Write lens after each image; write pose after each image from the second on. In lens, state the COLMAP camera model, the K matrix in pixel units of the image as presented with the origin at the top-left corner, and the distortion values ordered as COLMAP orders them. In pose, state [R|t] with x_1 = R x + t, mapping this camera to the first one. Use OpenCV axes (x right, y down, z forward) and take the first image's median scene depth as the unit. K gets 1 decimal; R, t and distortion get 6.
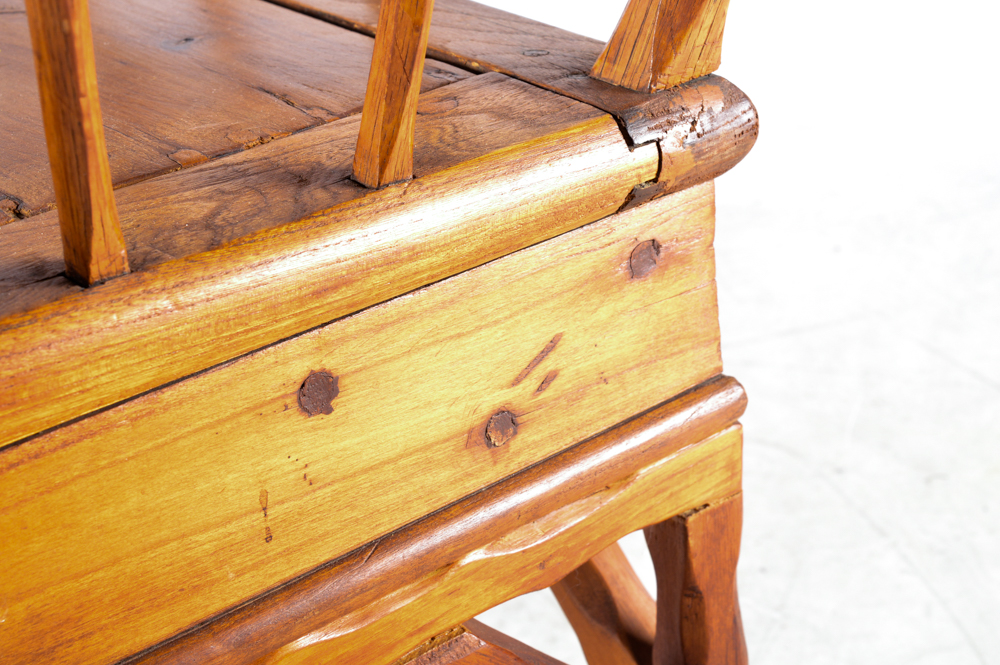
lens RADIAL K [[1741.0, 0, 500.2], [0, 1741.0, 332.8], [0, 0, 1]] dist [0.015937, 0.000000]
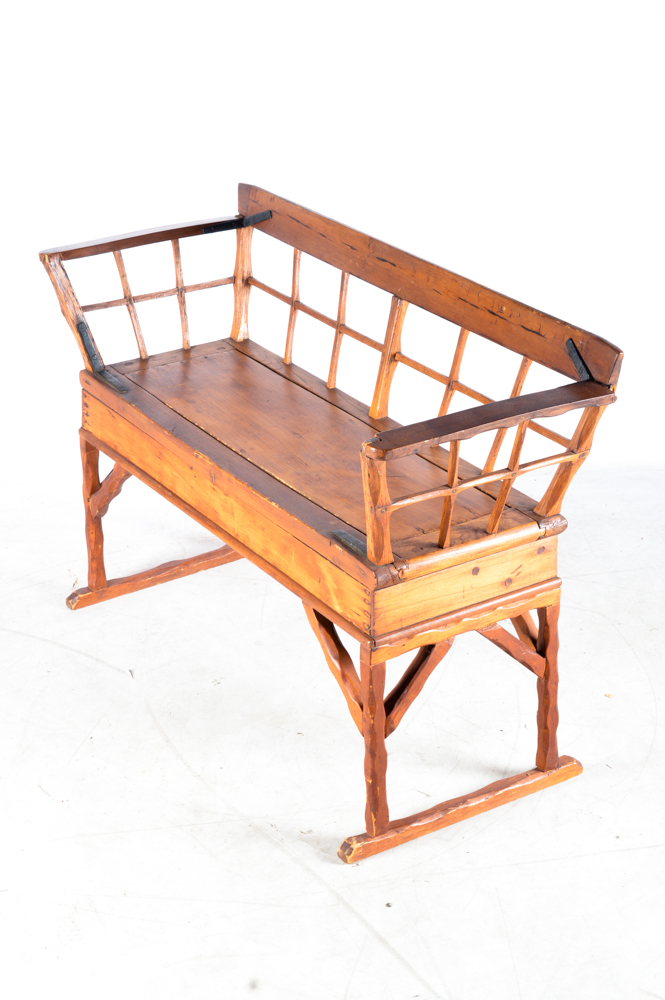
lens RADIAL K [[1857.4, 0, 331.5], [0, 1857.4, 498.9], [0, 0, 1]] dist [0.082488, 0.000000]
pose [[0.993528, 0.091838, -0.066838, -0.165347], [-0.093619, 0.995318, -0.024013, -0.006458], [0.064320, 0.030115, 0.997475, -4.250567]]
